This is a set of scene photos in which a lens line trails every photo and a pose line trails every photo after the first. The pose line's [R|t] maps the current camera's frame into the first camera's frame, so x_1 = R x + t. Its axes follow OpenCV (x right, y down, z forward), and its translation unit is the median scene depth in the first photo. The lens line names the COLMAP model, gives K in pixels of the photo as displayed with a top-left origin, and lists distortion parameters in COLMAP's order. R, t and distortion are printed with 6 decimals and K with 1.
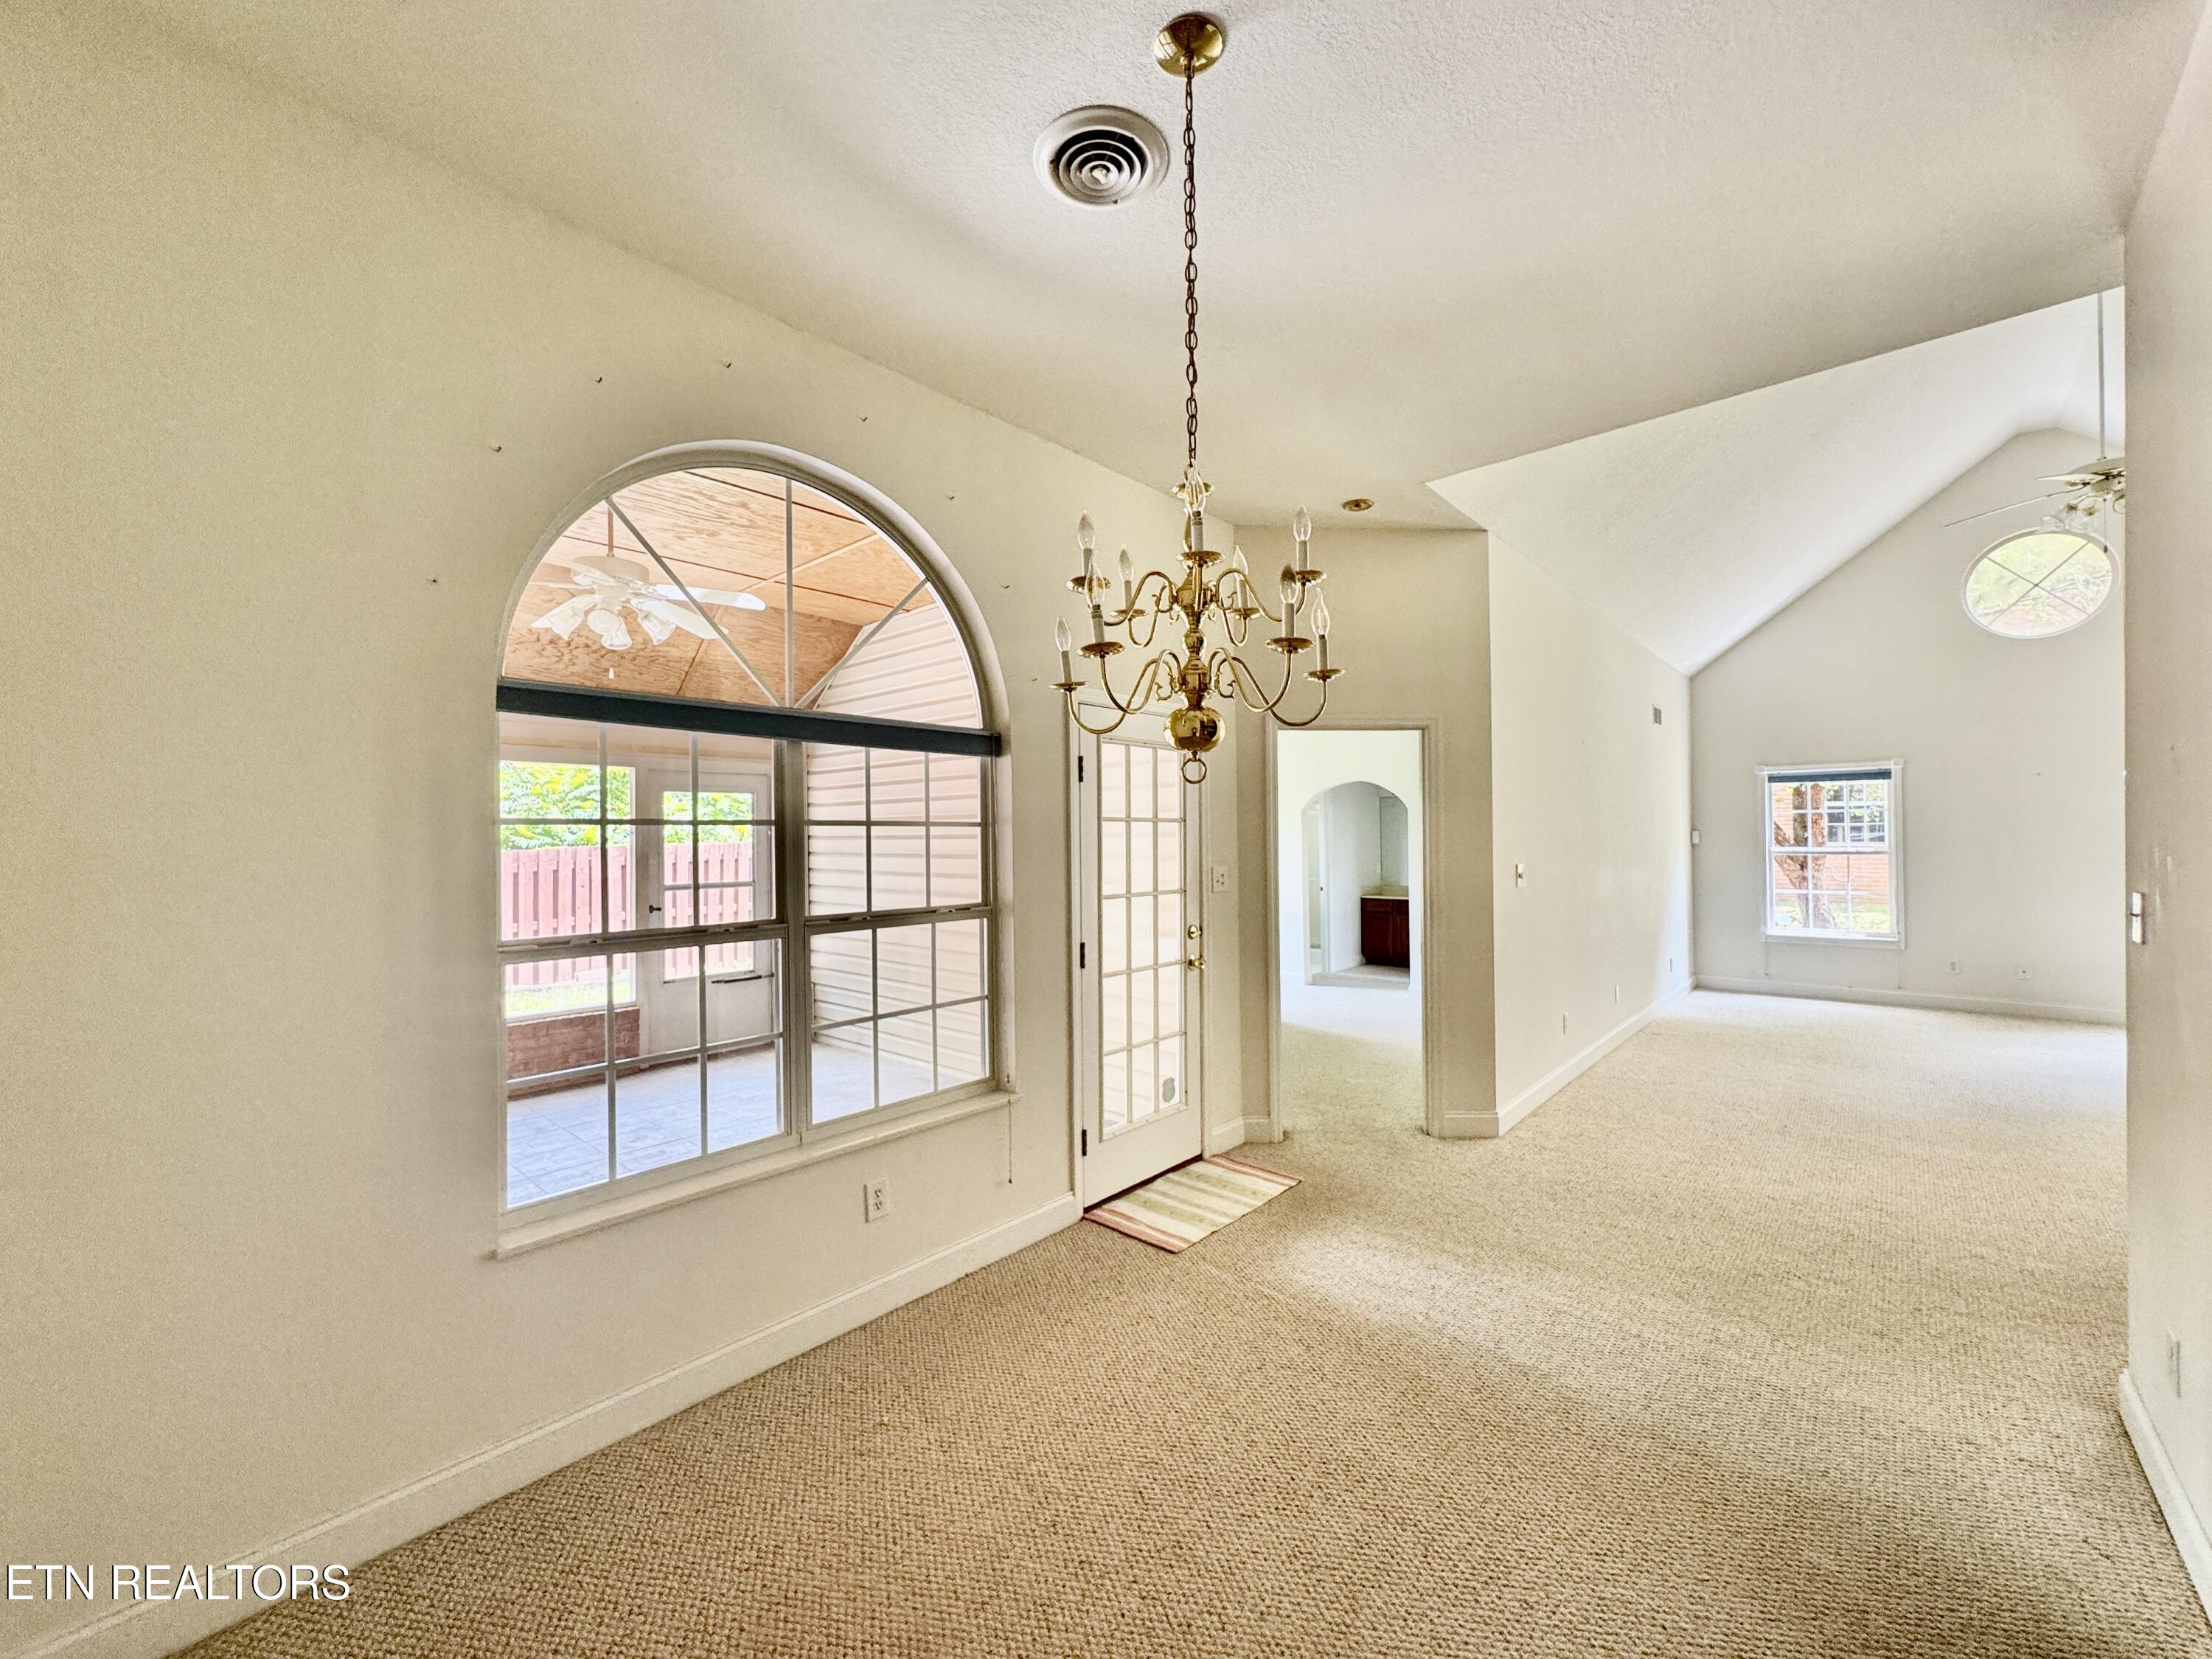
lens RADIAL K [[915.4, 0, 1120.0], [0, 915.4, 829.4], [0, 0, 1]] dist [0.001359, 0.002010]
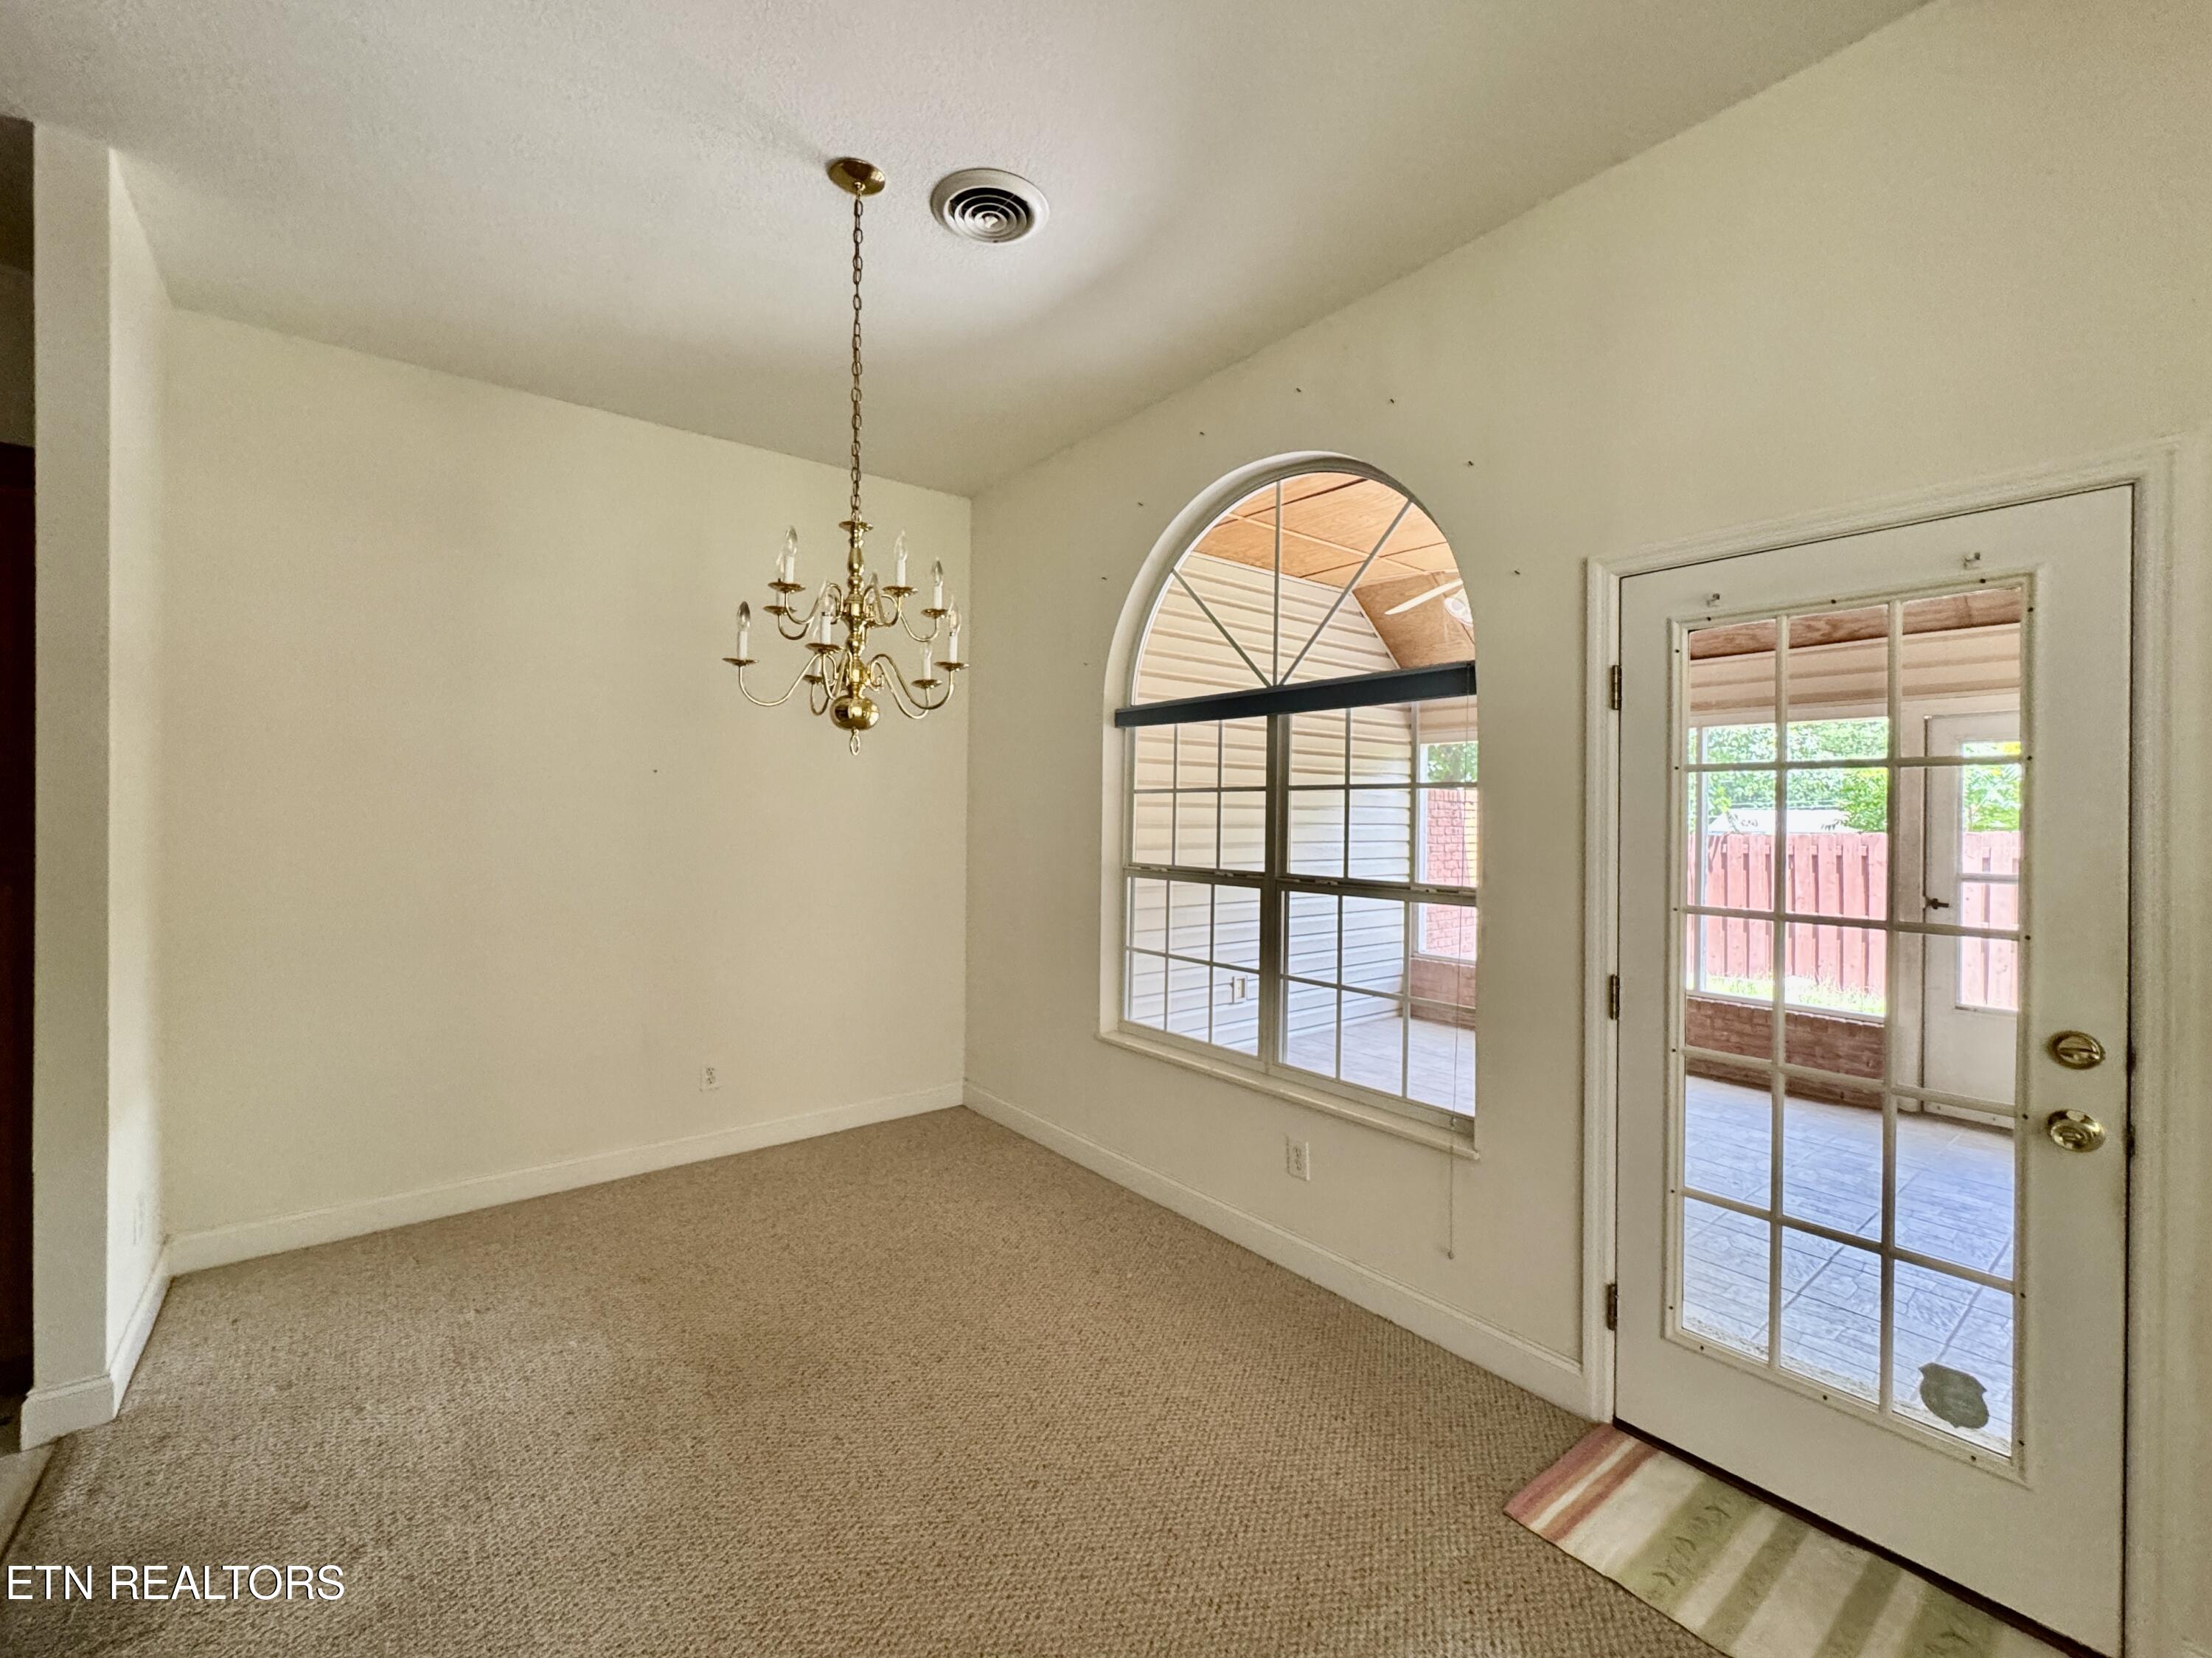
lens RADIAL K [[915.4, 0, 1093.6], [0, 915.4, 824.9], [0, 0, 1]] dist [0.001359, 0.002010]
pose [[-0.199644, 0.012415, -0.979790, 0.687495], [-0.000558, 0.999918, 0.012784, 0.020012], [0.979868, 0.003099, -0.199621, 0.877886]]
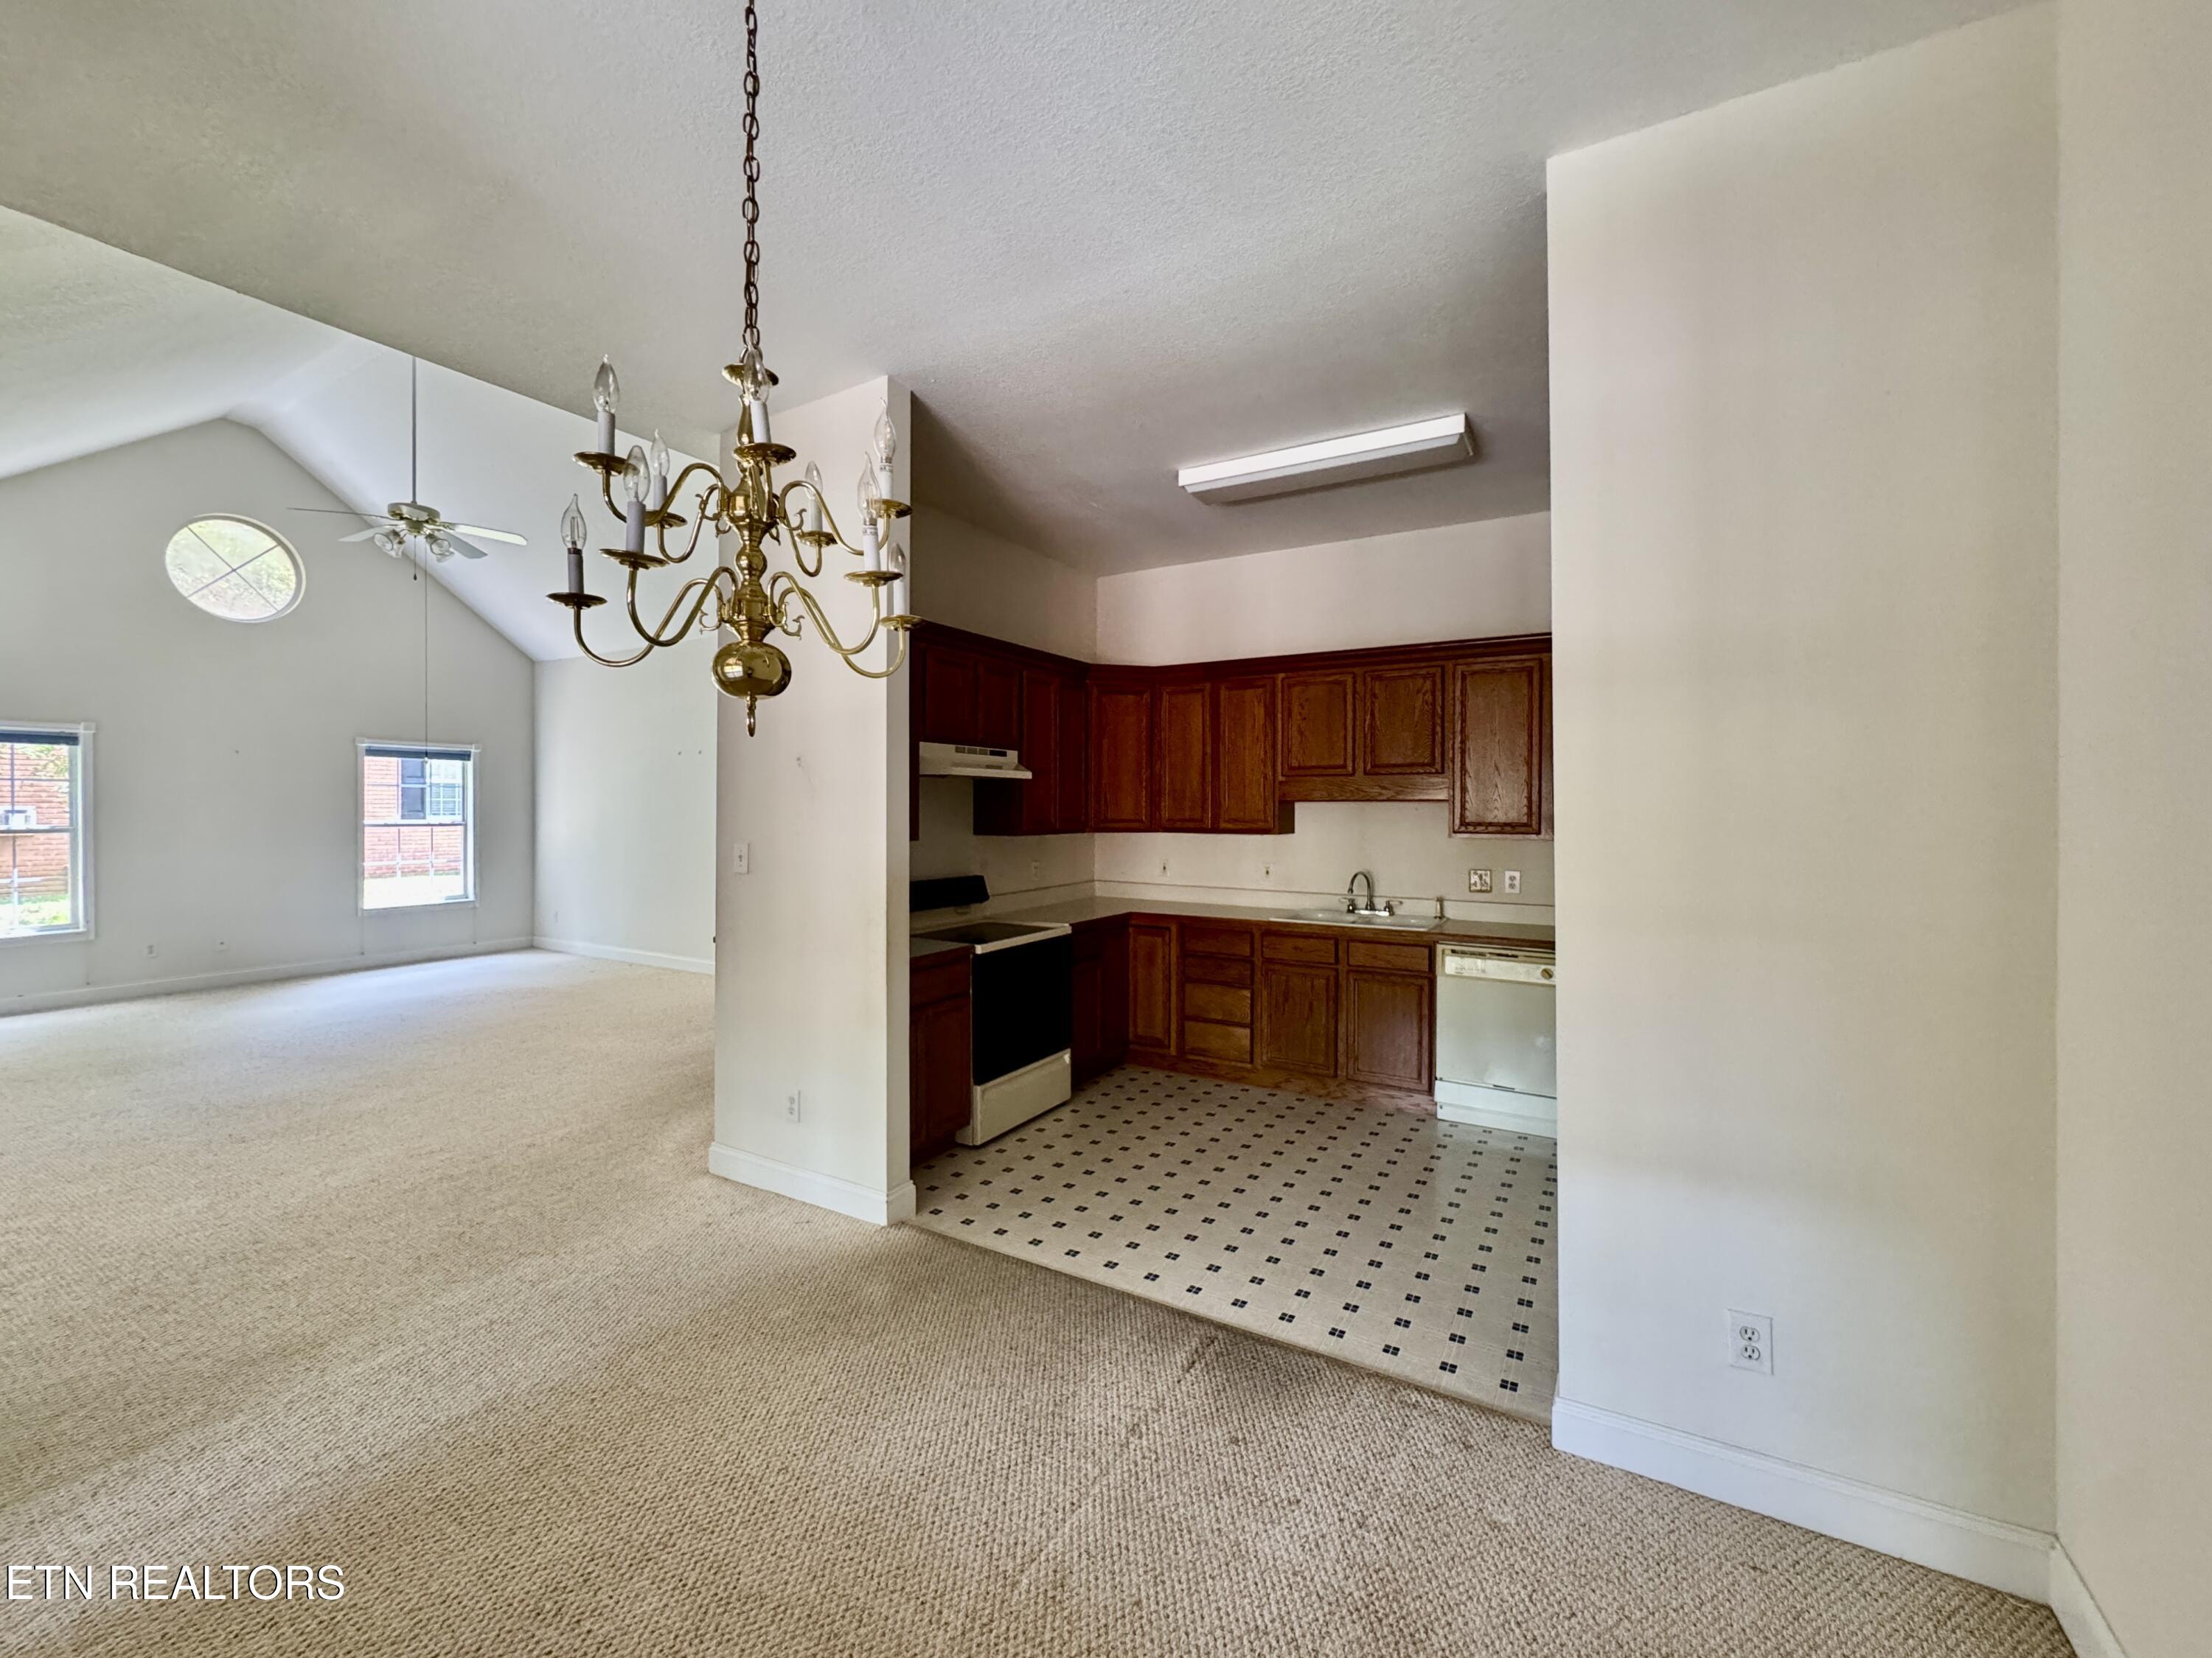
lens RADIAL K [[915.4, 0, 1087.4], [0, 915.4, 816.2], [0, 0, 1]] dist [0.001359, 0.002010]
pose [[-0.143989, -0.012269, 0.989503, -0.433604], [-0.001394, 0.999925, 0.012195, 0.000796], [-0.989578, 0.000377, -0.143996, 0.462766]]
